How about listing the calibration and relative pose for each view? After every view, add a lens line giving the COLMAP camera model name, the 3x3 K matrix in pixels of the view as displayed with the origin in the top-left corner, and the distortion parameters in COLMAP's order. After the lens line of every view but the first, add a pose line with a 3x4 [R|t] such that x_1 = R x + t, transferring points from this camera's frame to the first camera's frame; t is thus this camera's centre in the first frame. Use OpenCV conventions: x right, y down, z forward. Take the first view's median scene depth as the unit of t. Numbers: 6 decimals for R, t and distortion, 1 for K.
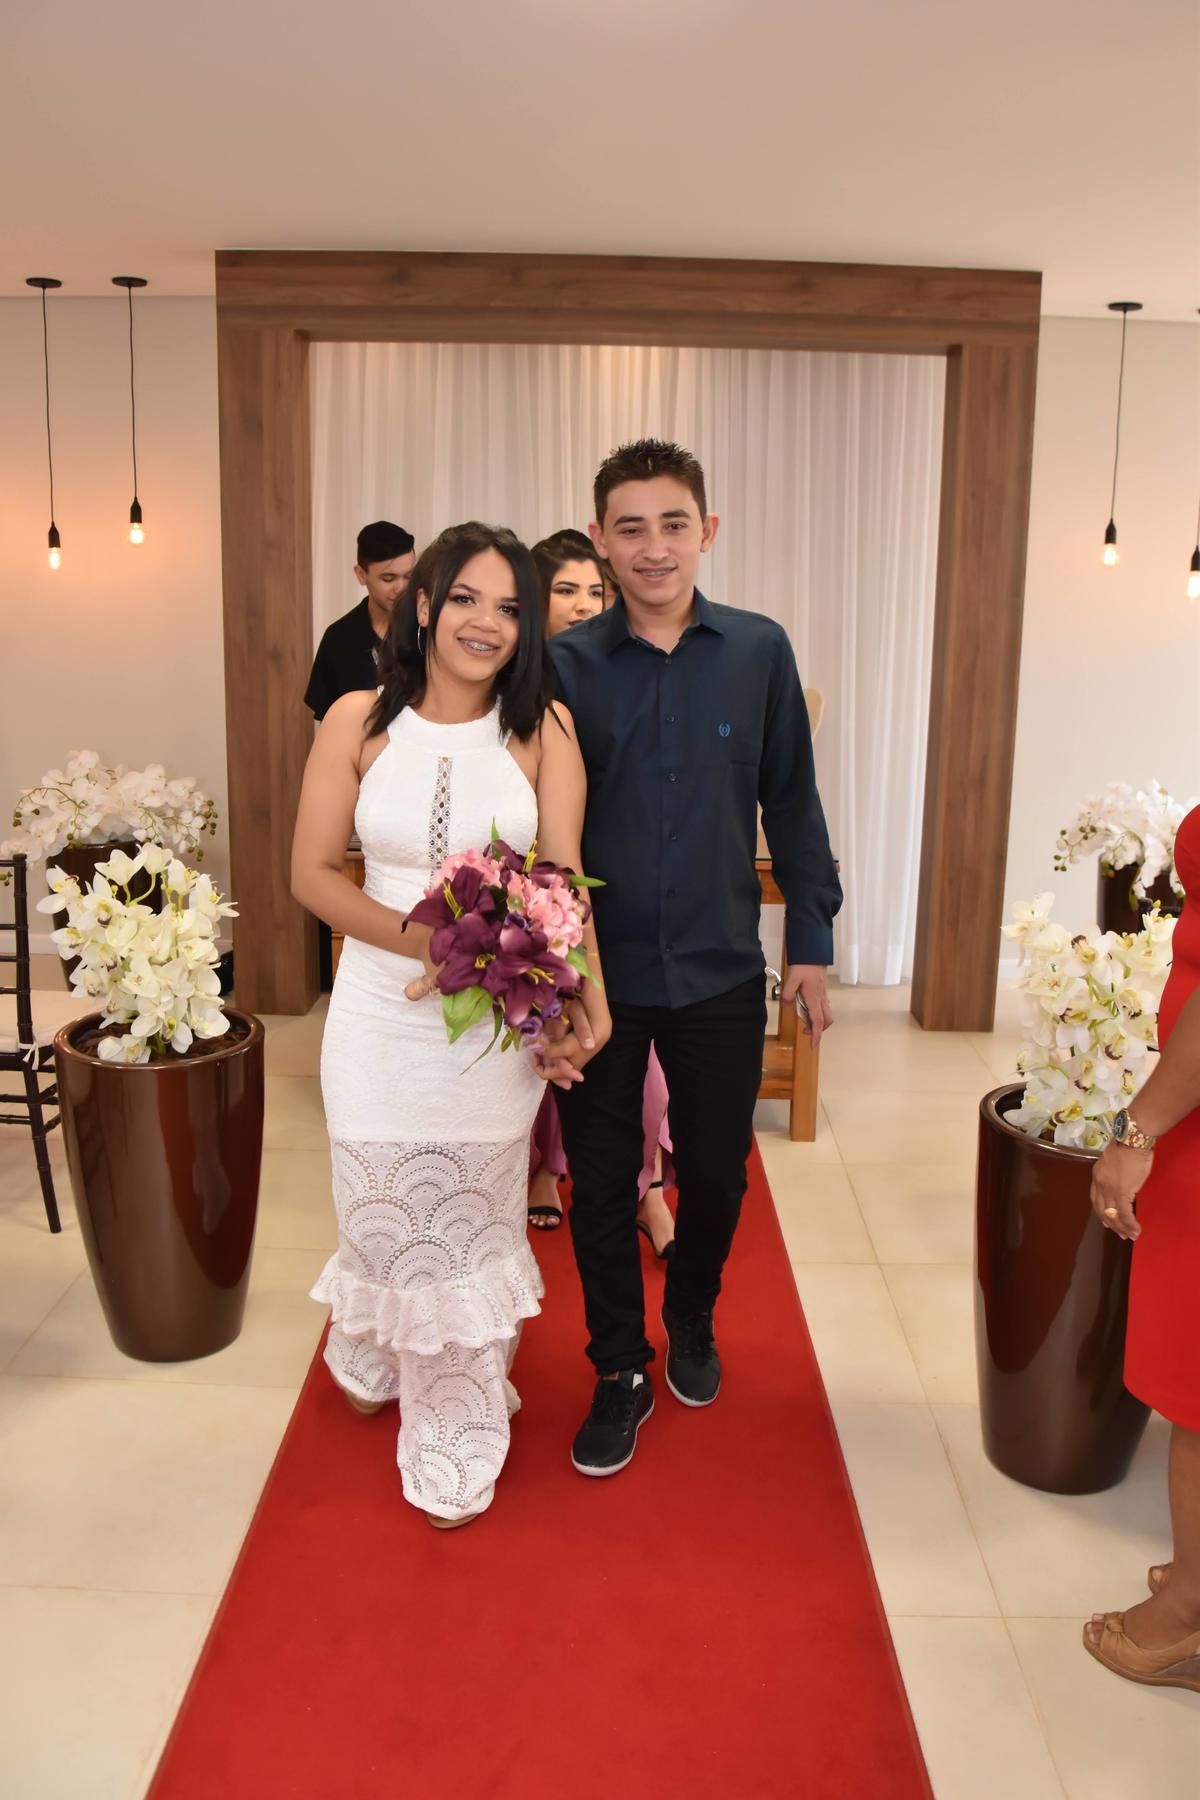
lens RADIAL K [[1723.1, 0, 659.8], [0, 1723.1, 972.0], [0, 0, 1]] dist [-0.153211, 0.104213]
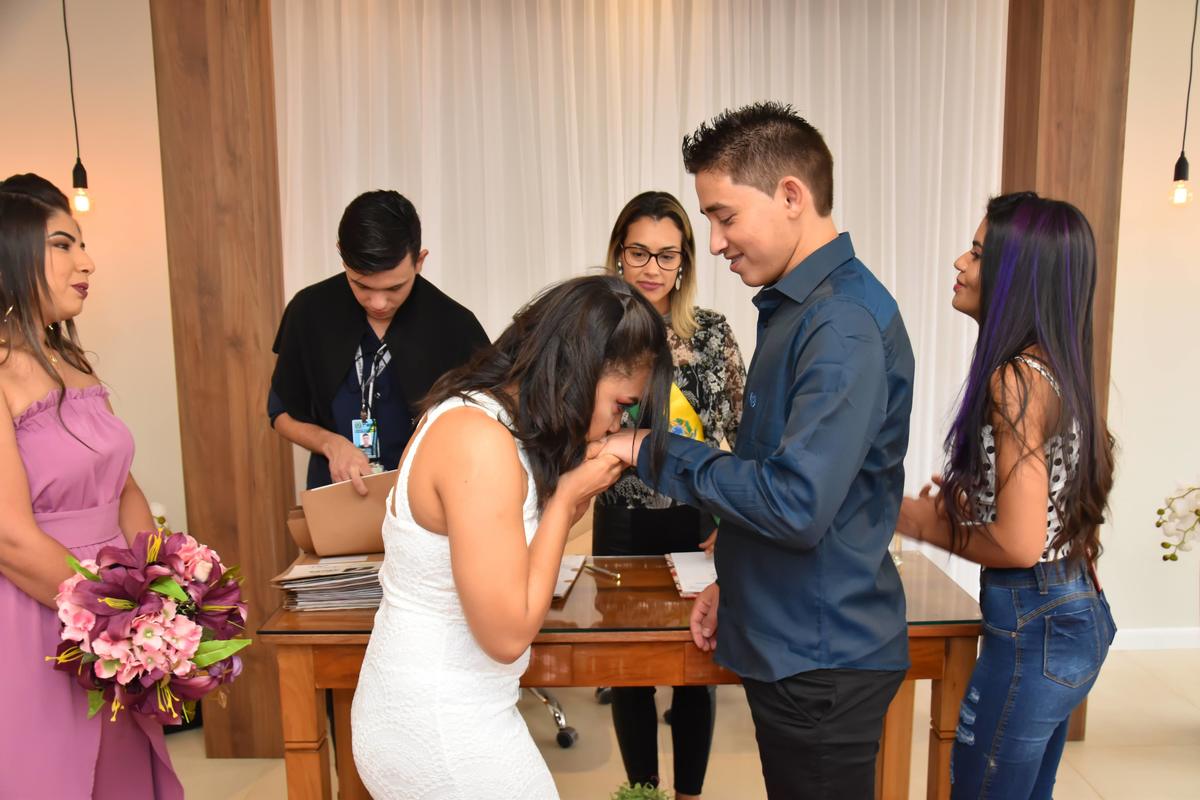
lens RADIAL K [[1170.5, 0, 630.9], [0, 1170.5, 429.9], [0, 0, 1]] dist [-0.065530, 0.050247]
pose [[0.999355, -0.034313, 0.010594, -0.039481], [0.034968, 0.996963, -0.069584, -0.095701], [-0.008175, 0.069909, 0.997520, 0.431735]]
